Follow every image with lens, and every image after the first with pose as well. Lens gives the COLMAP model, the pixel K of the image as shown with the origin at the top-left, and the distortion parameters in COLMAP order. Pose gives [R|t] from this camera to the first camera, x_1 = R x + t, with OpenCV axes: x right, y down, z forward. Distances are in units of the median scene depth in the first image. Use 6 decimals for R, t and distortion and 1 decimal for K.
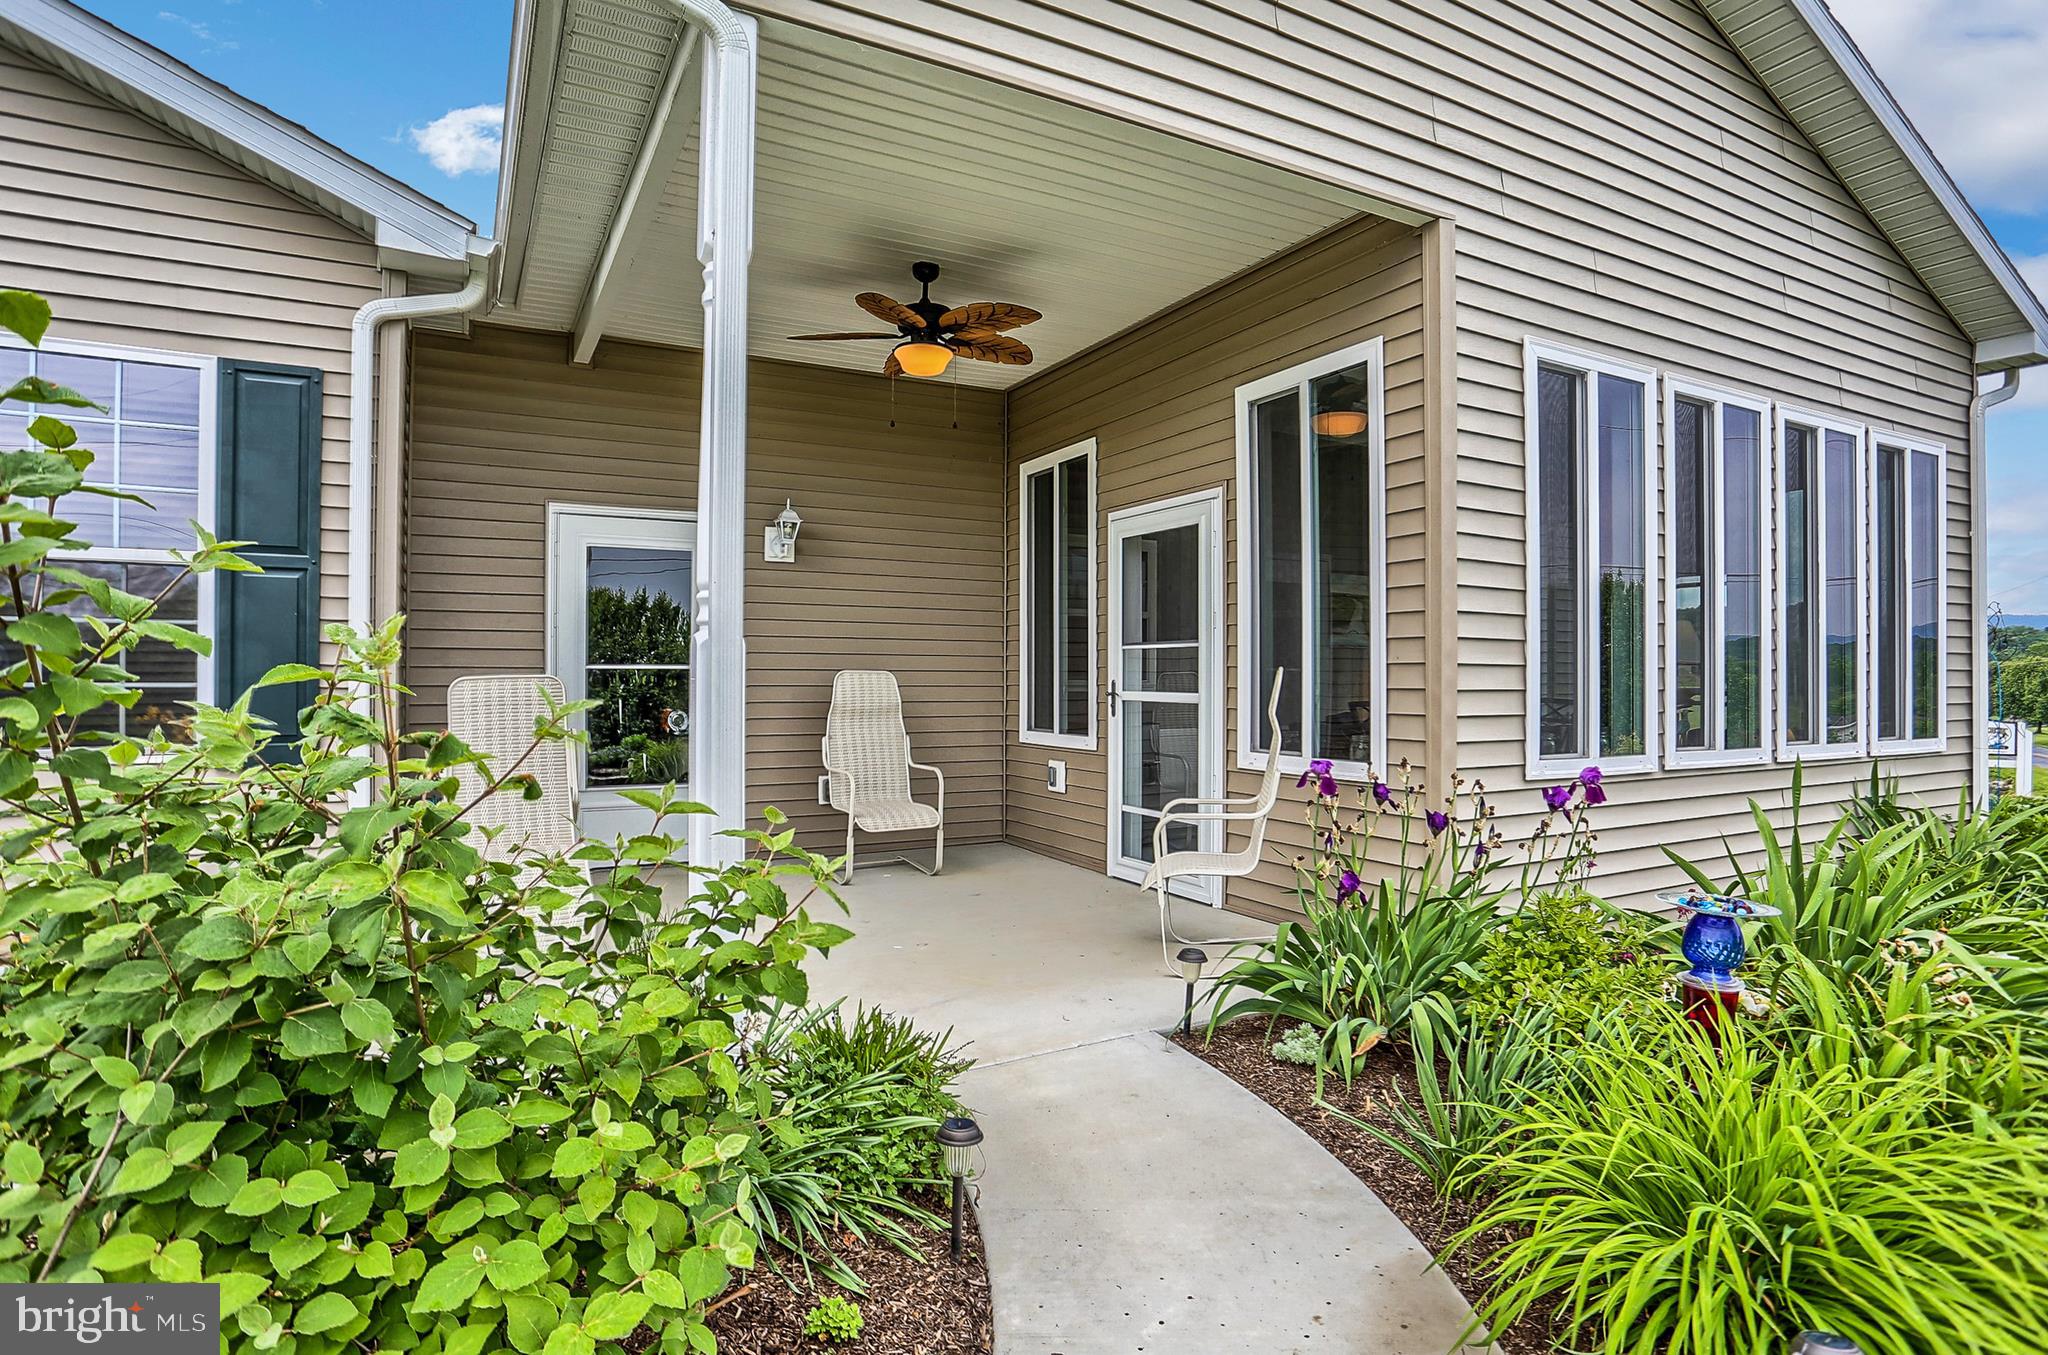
lens RADIAL K [[1028.6, 0, 1023.8], [0, 1028.6, 671.4], [0, 0, 1]] dist [-0.051033, 0.019103]
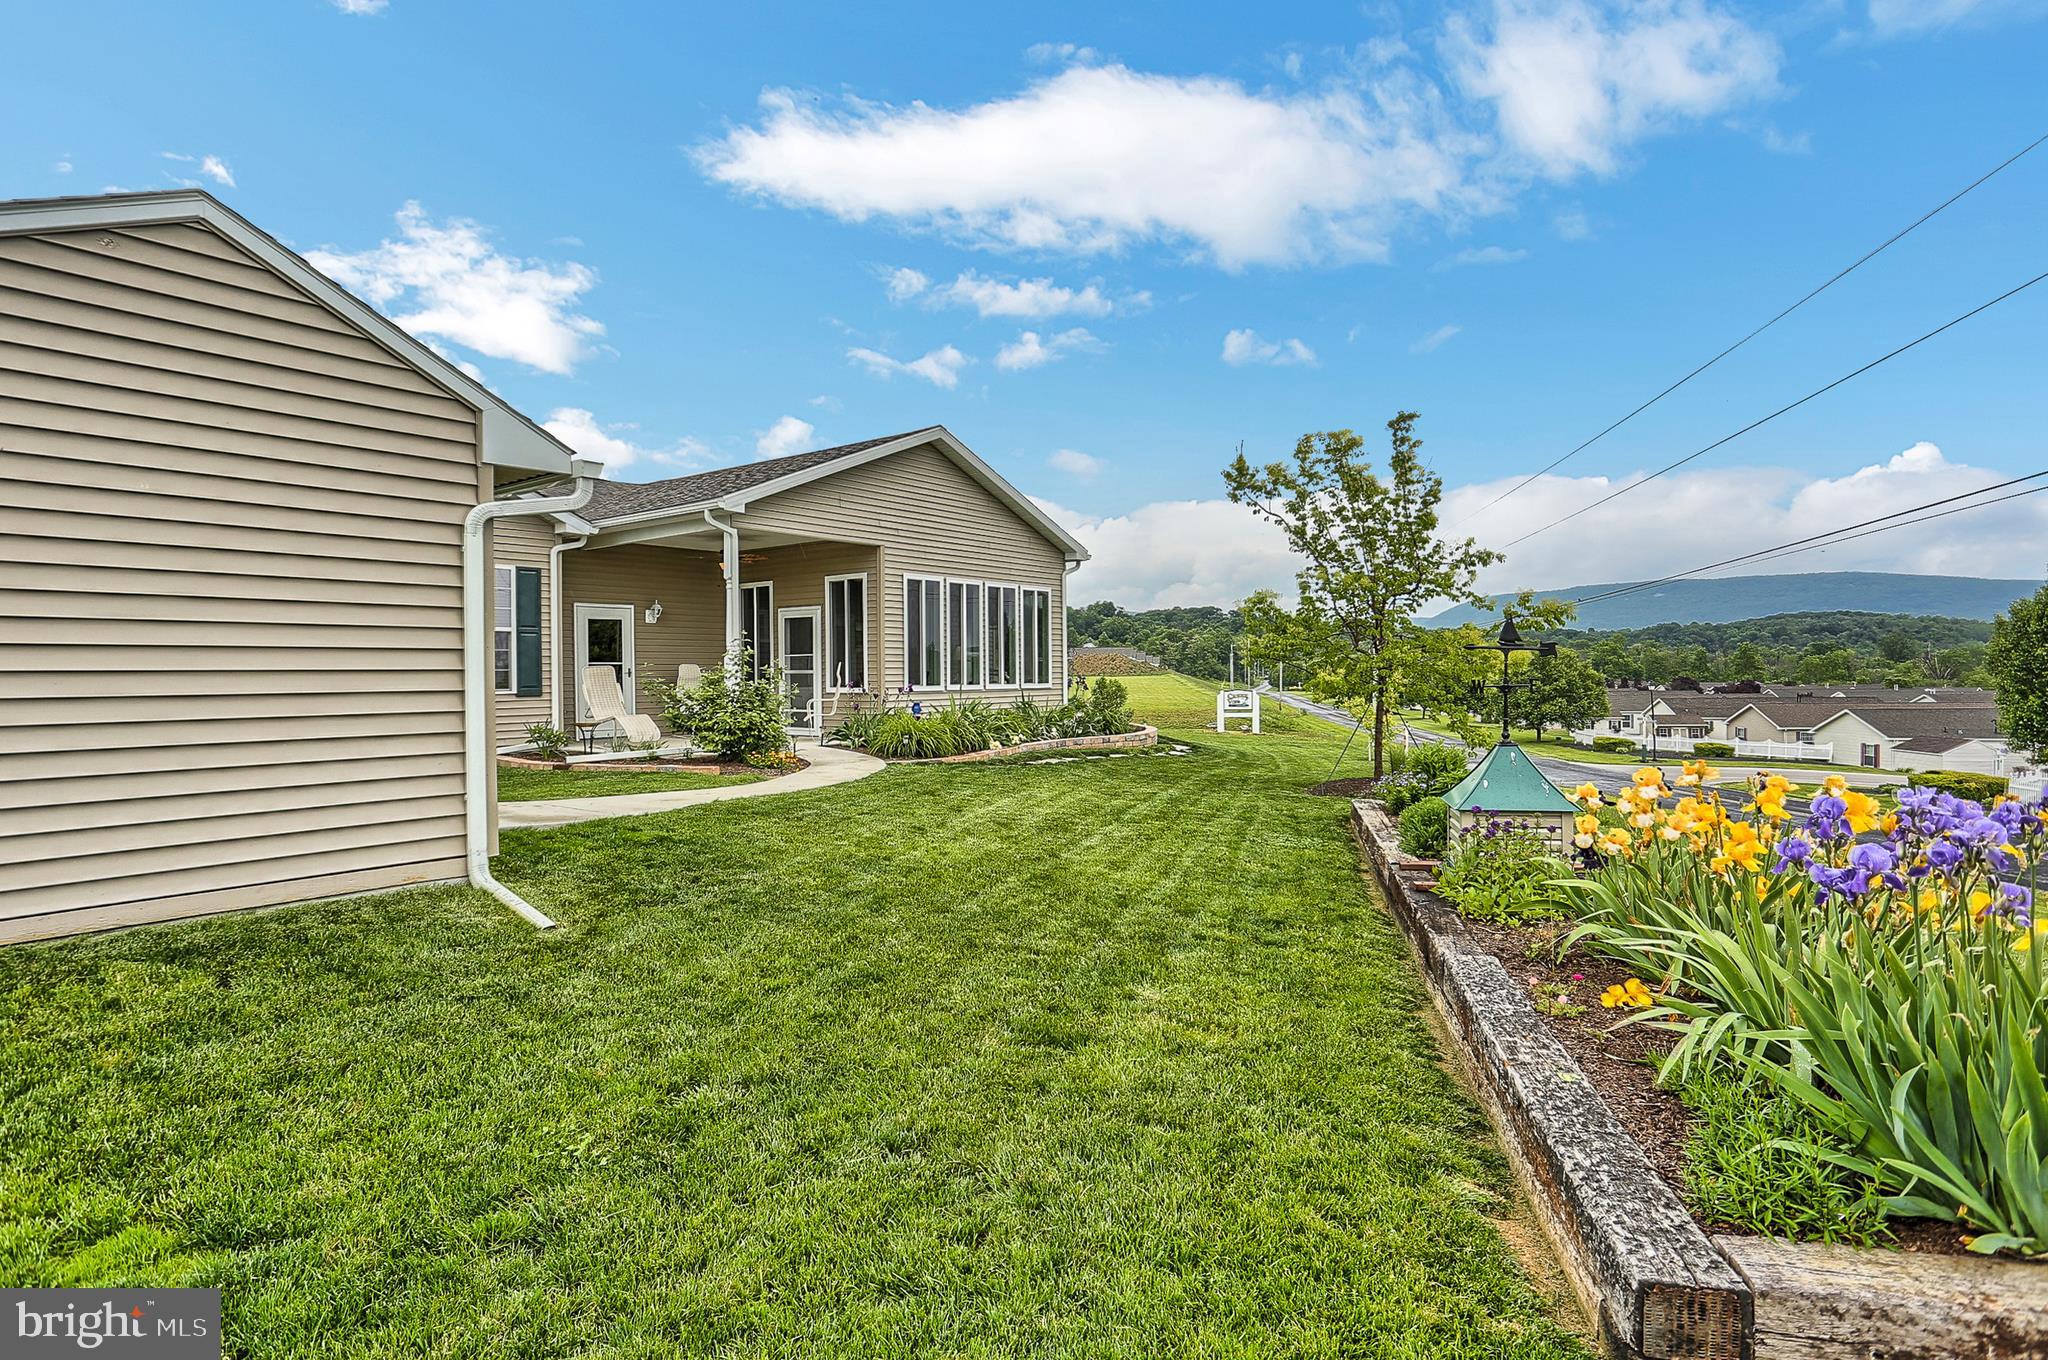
lens RADIAL K [[1028.6, 0, 1023.0], [0, 1028.6, 669.9], [0, 0, 1]] dist [-0.051033, 0.019103]
pose [[0.901221, -0.009591, 0.433254, -0.630646], [0.007684, 0.999952, 0.006154, 0.005665], [-0.433292, -0.002217, 0.901251, -2.176998]]
